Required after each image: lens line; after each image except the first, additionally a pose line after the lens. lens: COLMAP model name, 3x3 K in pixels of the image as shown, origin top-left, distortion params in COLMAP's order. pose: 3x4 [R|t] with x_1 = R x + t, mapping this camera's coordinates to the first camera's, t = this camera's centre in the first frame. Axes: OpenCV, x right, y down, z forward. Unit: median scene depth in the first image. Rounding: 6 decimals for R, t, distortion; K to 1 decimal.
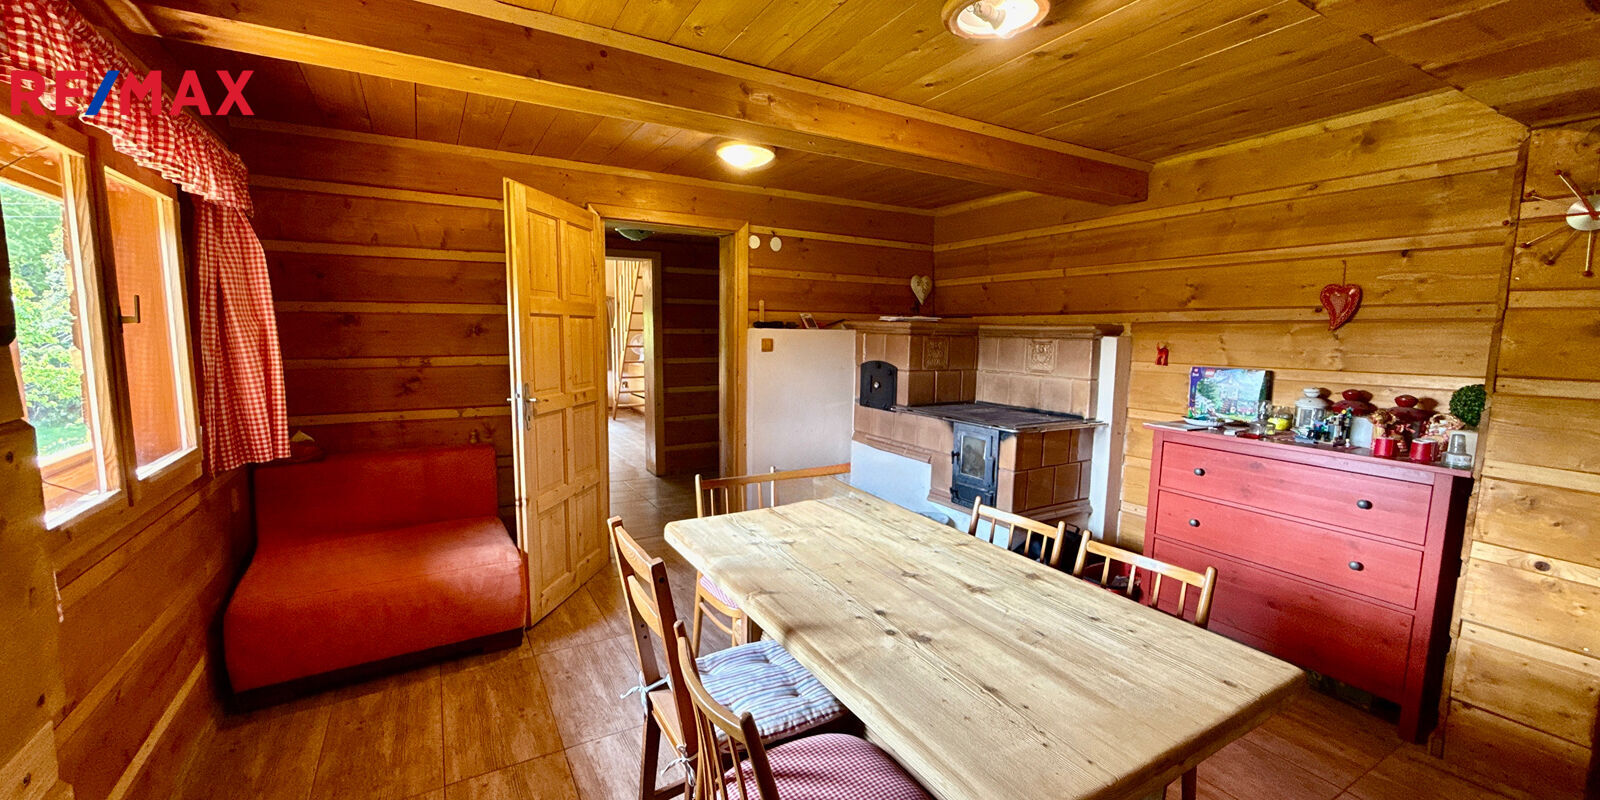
lens RADIAL K [[625.5, 0, 799.3], [0, 625.5, 404.5], [0, 0, 1]] dist [-0.000032, -0.000003]
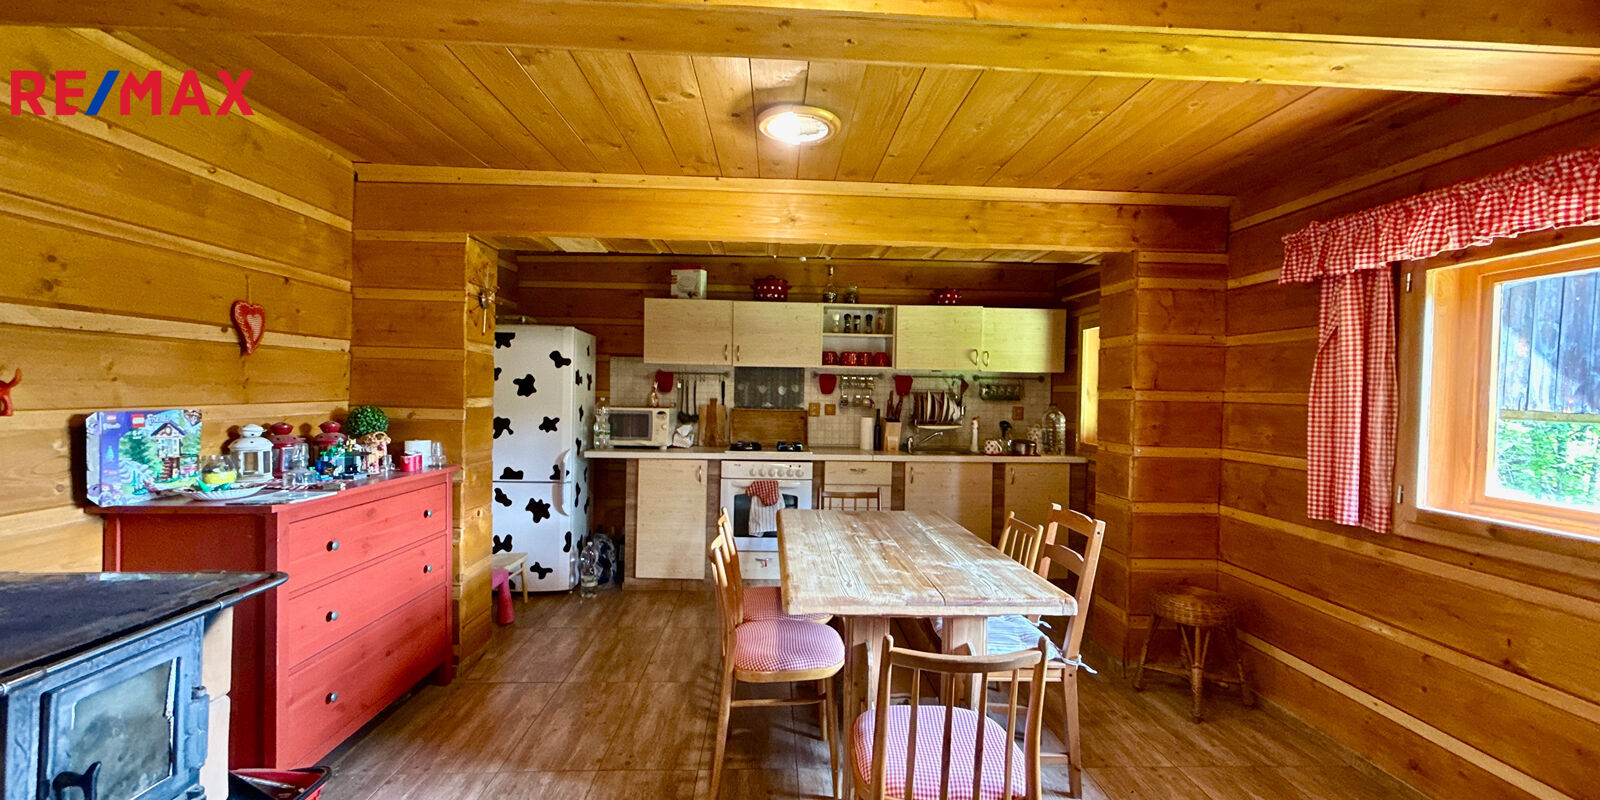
lens RADIAL K [[625.5, 0, 800.2], [0, 625.5, 398.4], [0, 0, 1]] dist [-0.000032, -0.000003]
pose [[-0.880999, -0.043136, 0.471147, -0.177105], [0.016659, 0.992389, 0.122009, -0.136693], [-0.472825, 0.115338, -0.873575, 1.257166]]
